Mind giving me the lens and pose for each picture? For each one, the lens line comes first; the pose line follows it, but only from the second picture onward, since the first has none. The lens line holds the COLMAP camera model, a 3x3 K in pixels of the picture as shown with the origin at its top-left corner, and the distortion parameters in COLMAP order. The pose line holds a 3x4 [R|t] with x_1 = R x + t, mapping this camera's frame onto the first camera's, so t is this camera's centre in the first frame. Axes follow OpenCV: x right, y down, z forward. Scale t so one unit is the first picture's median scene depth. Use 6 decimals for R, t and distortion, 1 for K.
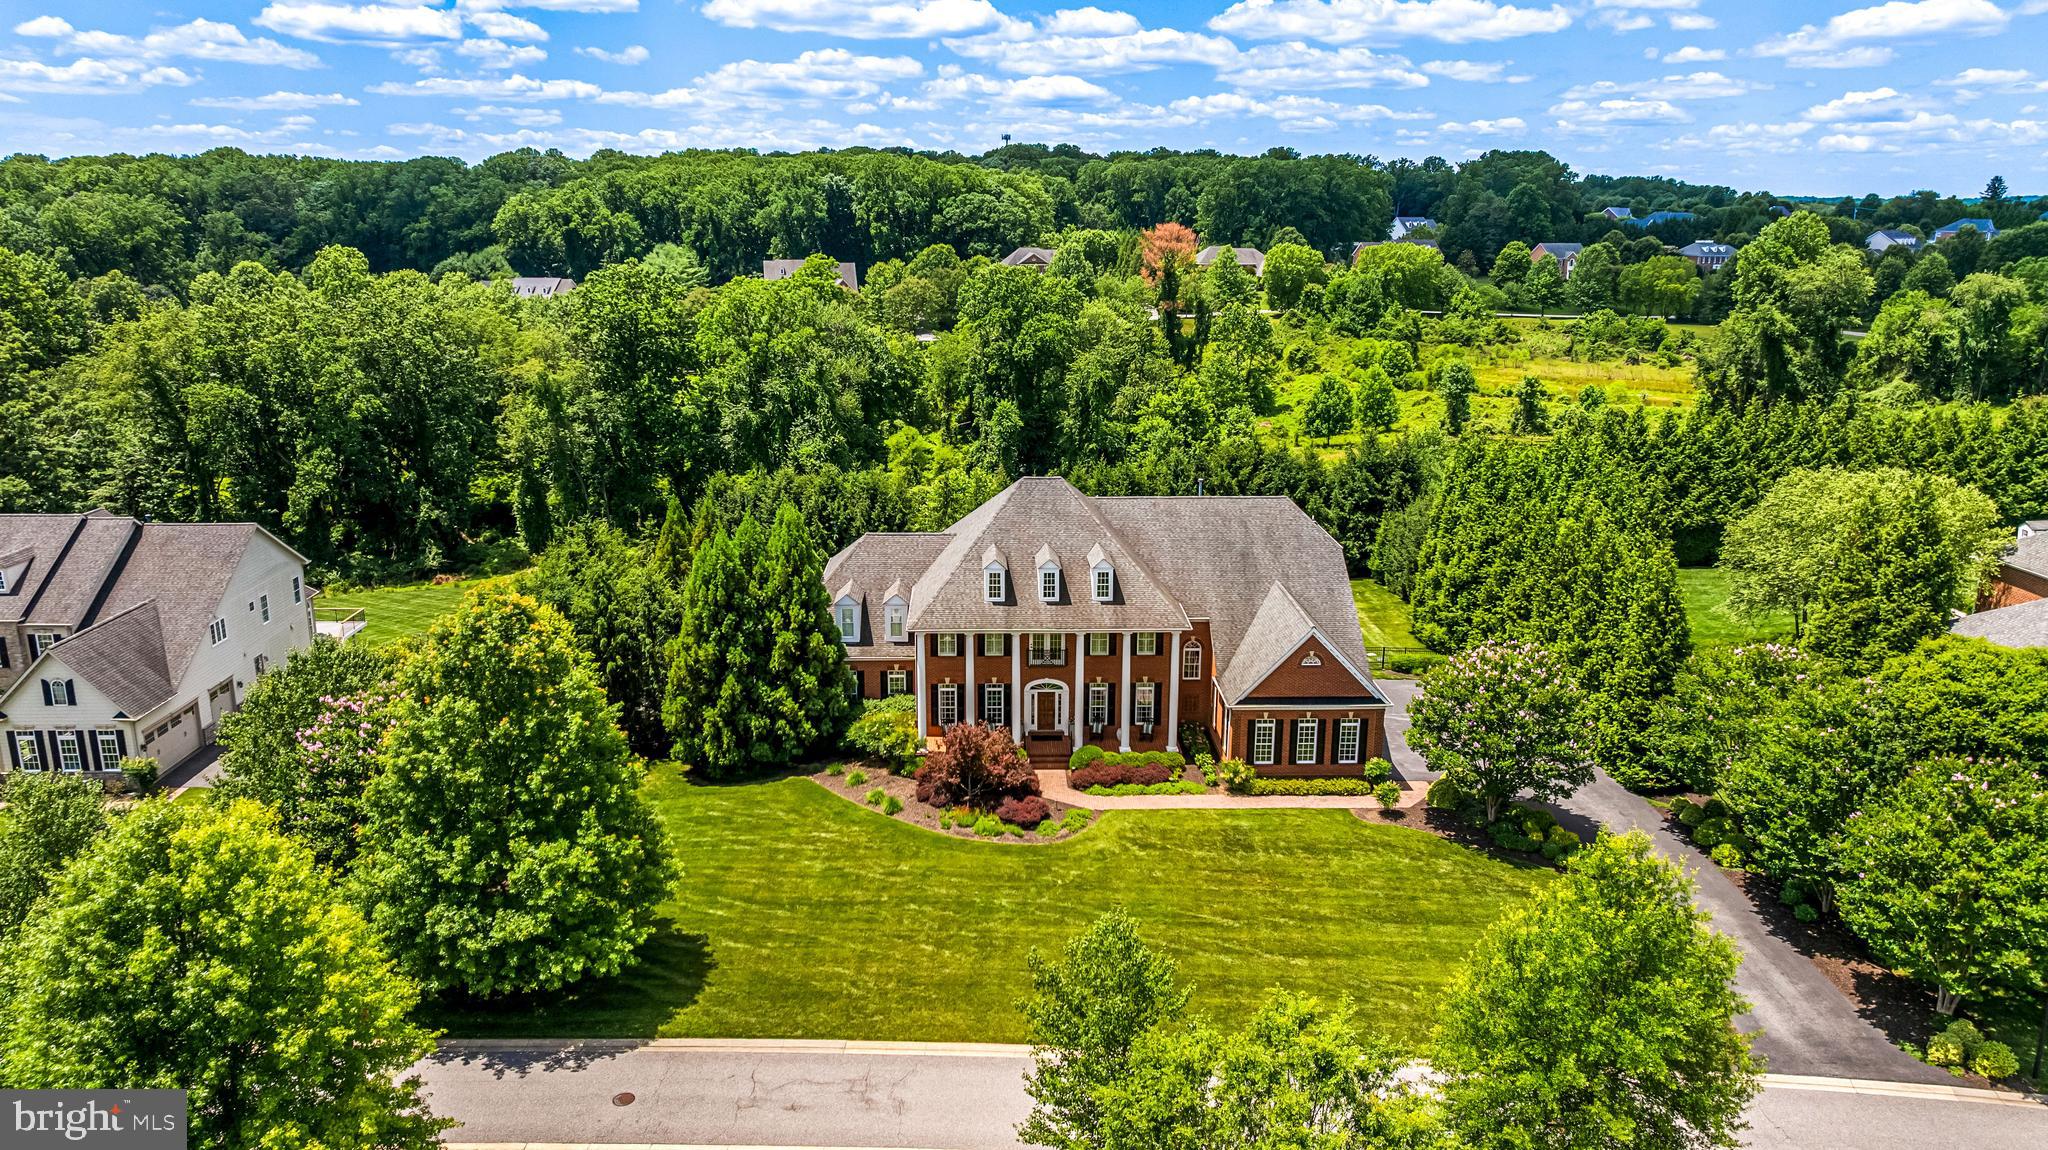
lens RADIAL K [[1422.2, 0, 1032.0], [0, 1422.2, 567.9], [0, 0, 1]] dist [-0.016354, 0.001249]
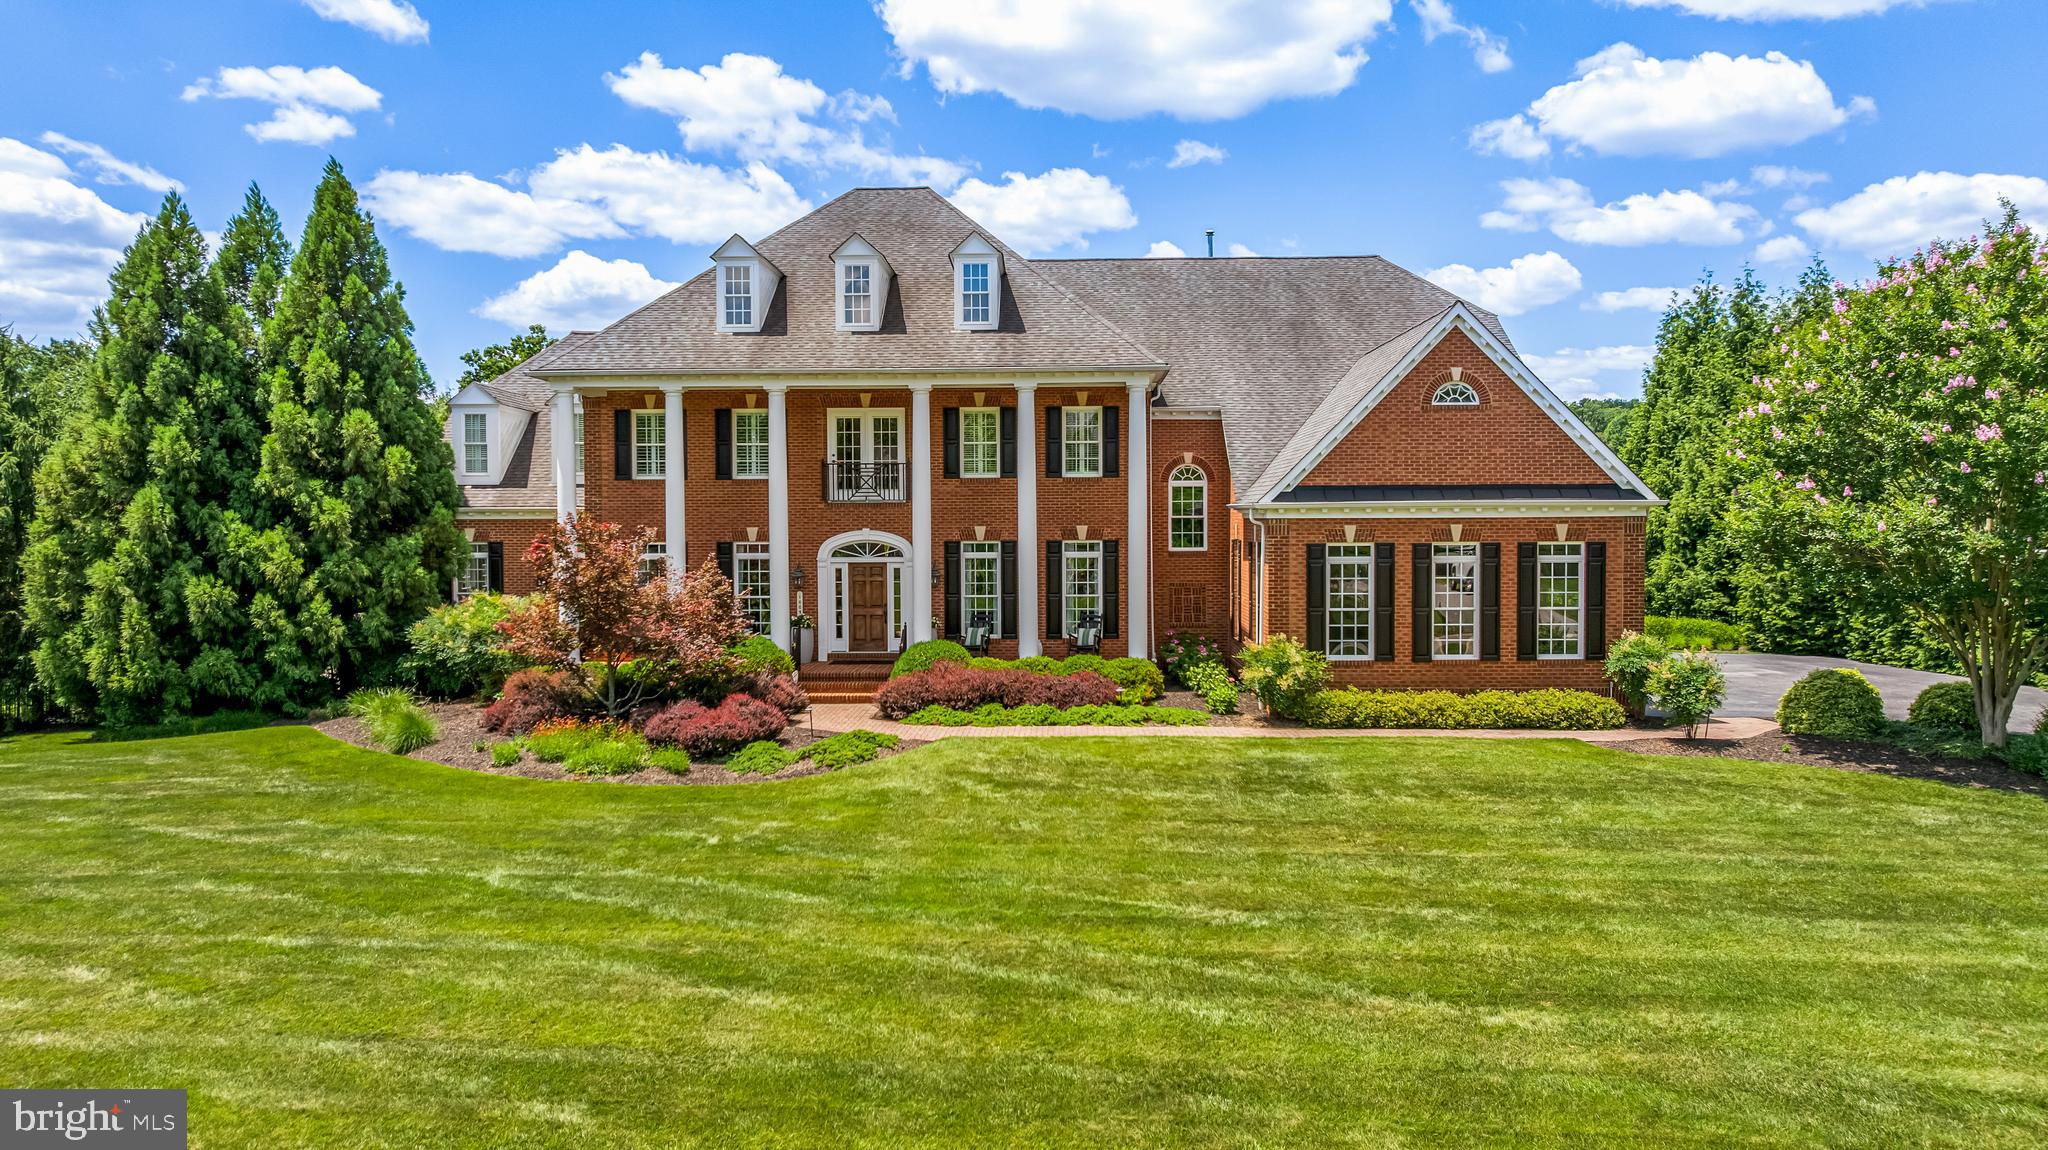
lens RADIAL K [[1422.2, 0, 1032.0], [0, 1422.2, 567.9], [0, 0, 1]] dist [-0.016354, 0.001249]
pose [[0.998142, -0.008948, -0.060268, 0.096927], [-0.004481, 0.975698, -0.219074, 0.201847], [0.060764, 0.218937, 0.973845, 0.593263]]
